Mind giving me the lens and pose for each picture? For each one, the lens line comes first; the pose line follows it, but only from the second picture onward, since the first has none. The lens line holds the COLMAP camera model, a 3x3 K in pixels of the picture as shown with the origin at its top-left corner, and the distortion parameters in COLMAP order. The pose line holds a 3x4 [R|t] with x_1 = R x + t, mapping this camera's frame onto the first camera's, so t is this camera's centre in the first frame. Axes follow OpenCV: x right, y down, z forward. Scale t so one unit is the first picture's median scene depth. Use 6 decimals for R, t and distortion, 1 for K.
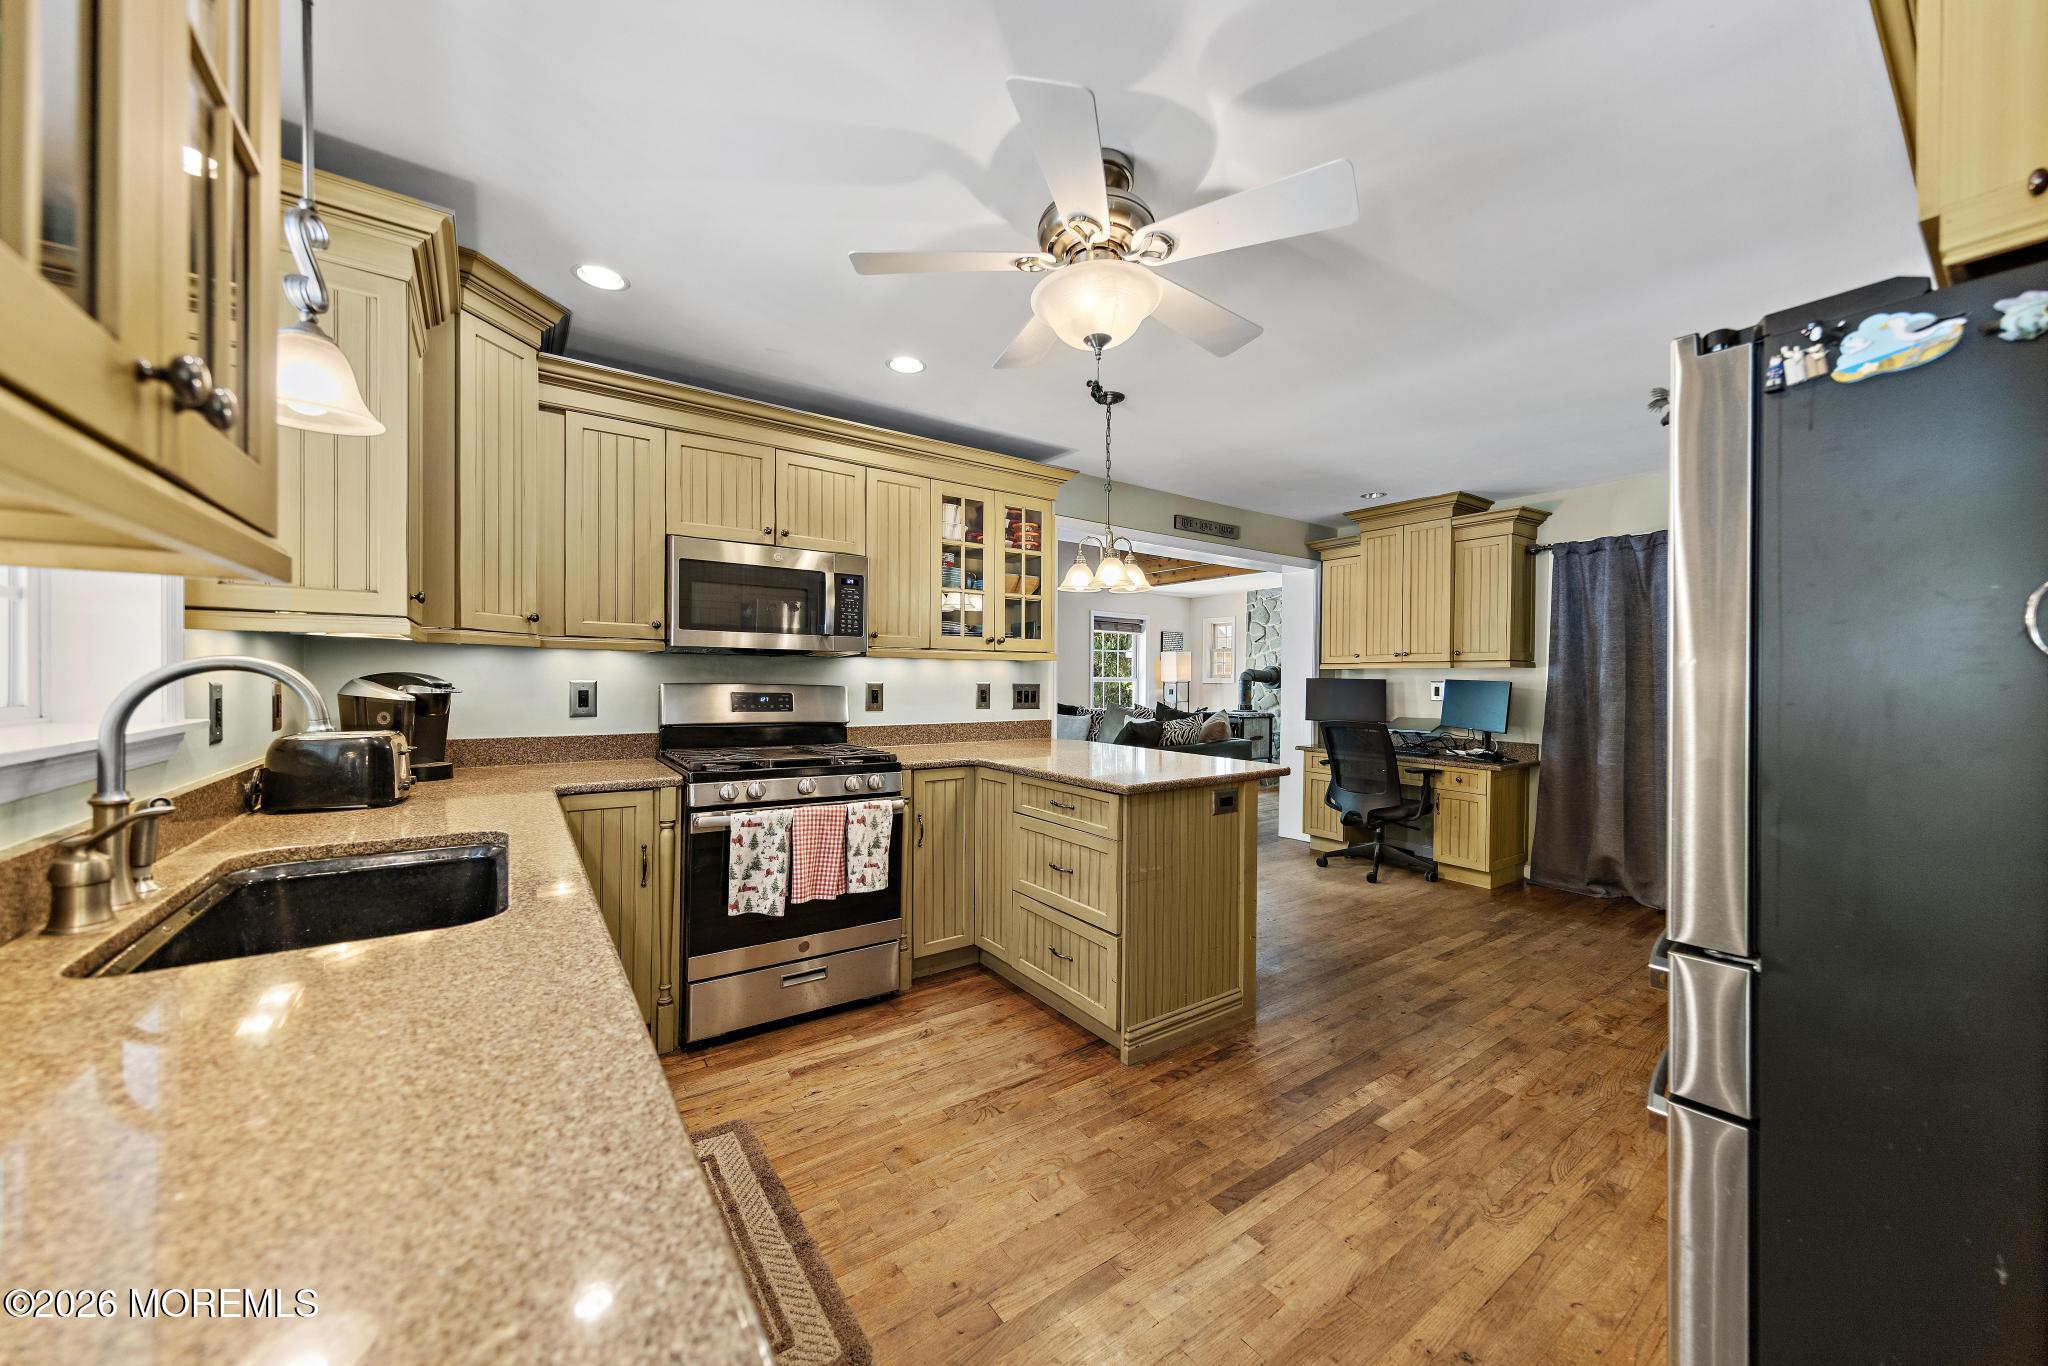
lens RADIAL K [[748.3, 0, 1020.0], [0, 748.3, 680.2], [0, 0, 1]] dist [0.000554, -0.000148]
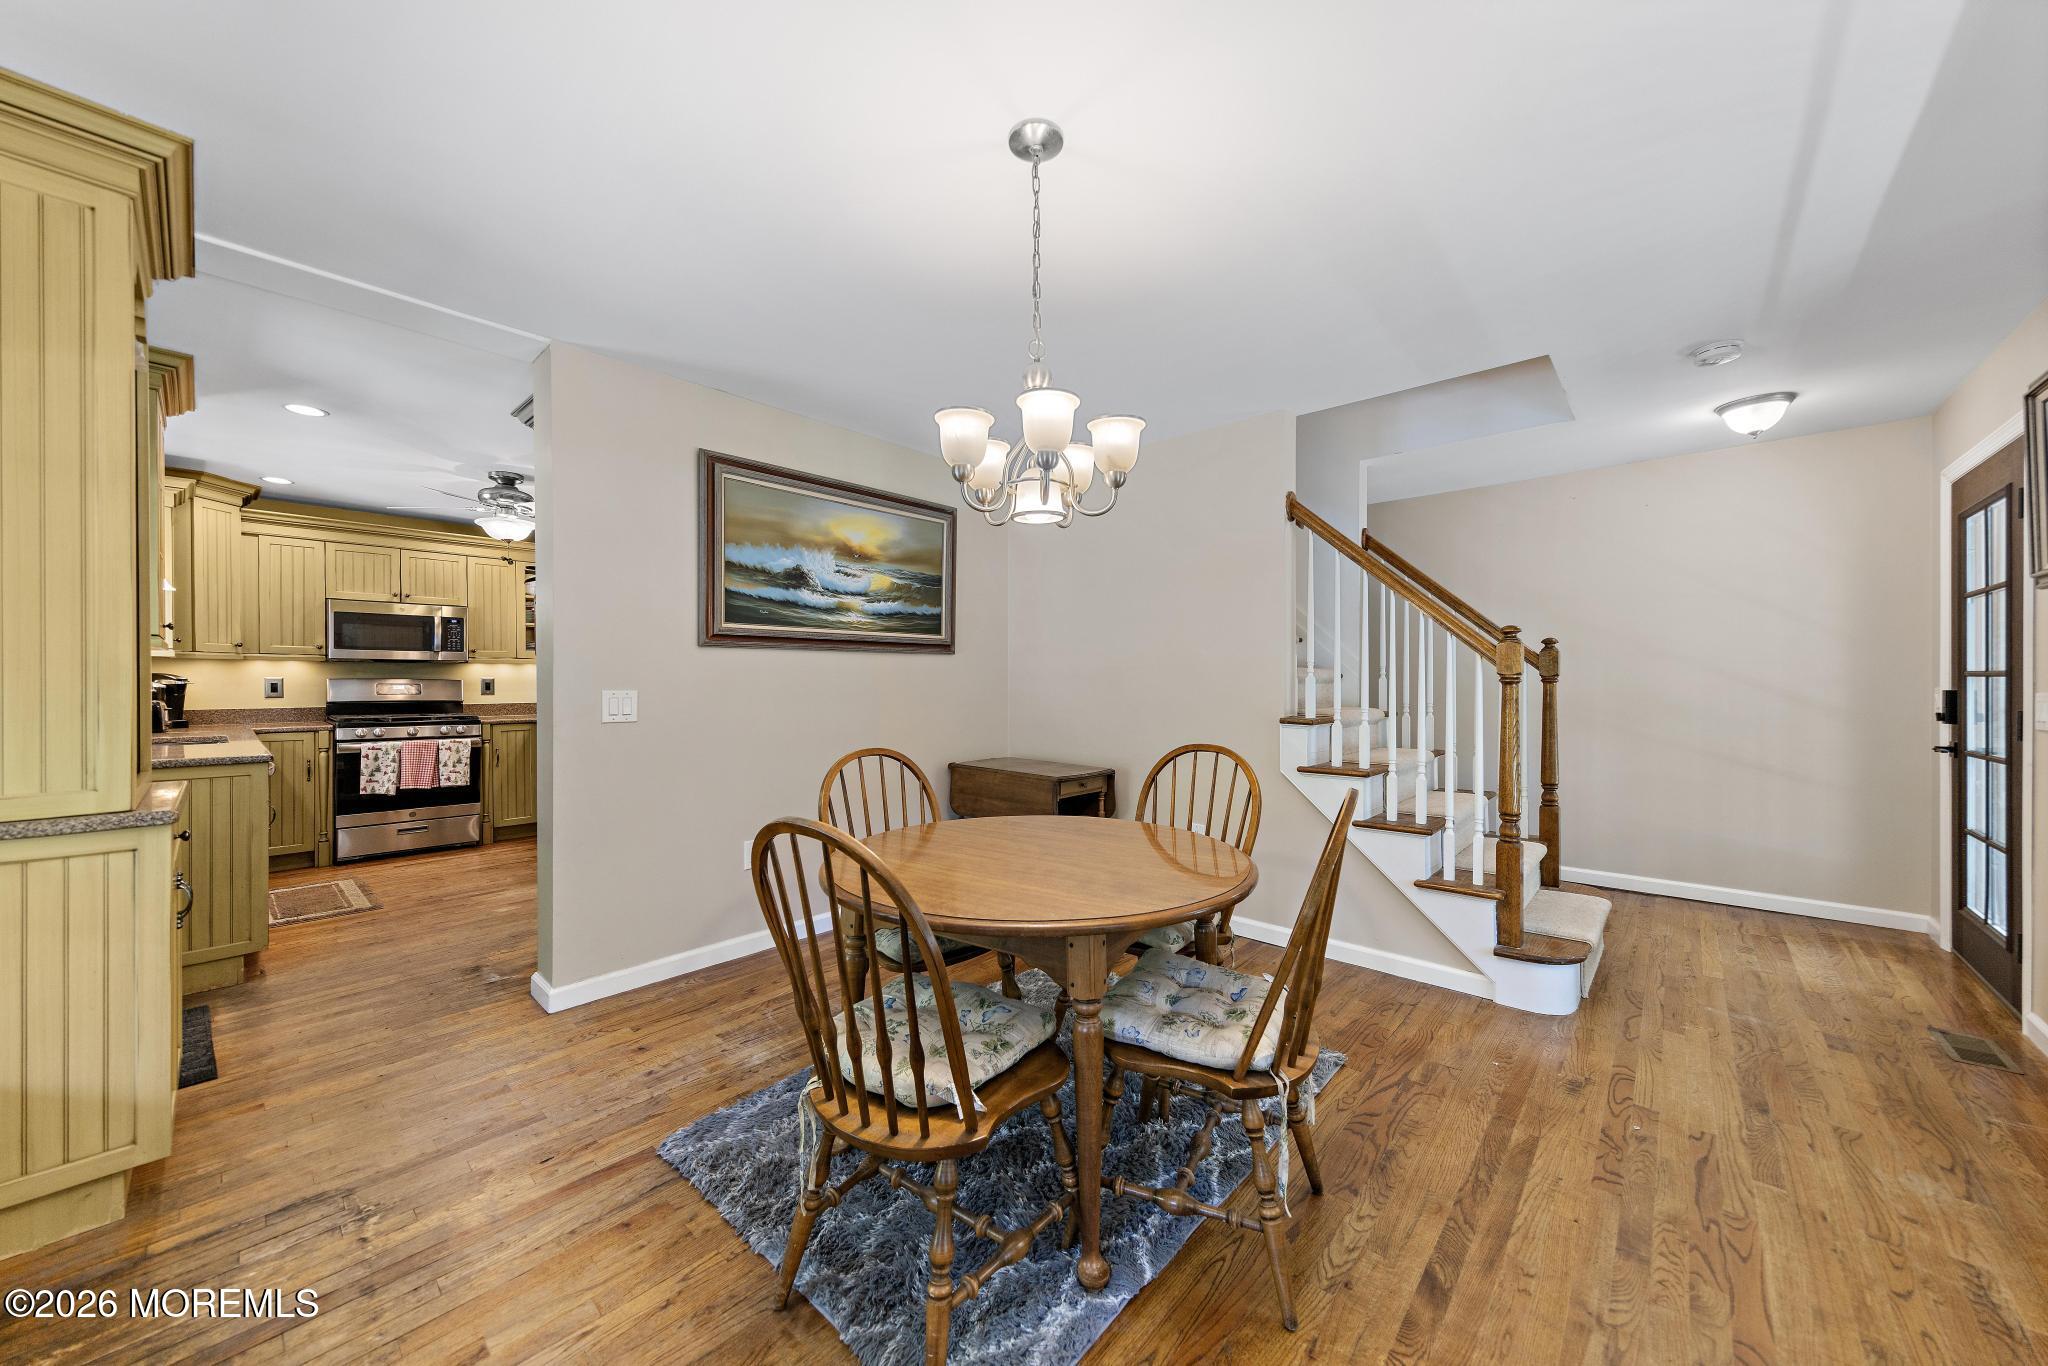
lens RADIAL K [[748.3, 0, 1028.7], [0, 748.3, 680.2], [0, 0, 1]] dist [0.000554, -0.000148]
pose [[0.973657, -0.011479, 0.227729, 0.805567], [0.011993, 0.999928, -0.000871, 0.031938], [-0.227702, 0.003579, 0.973724, -1.213100]]
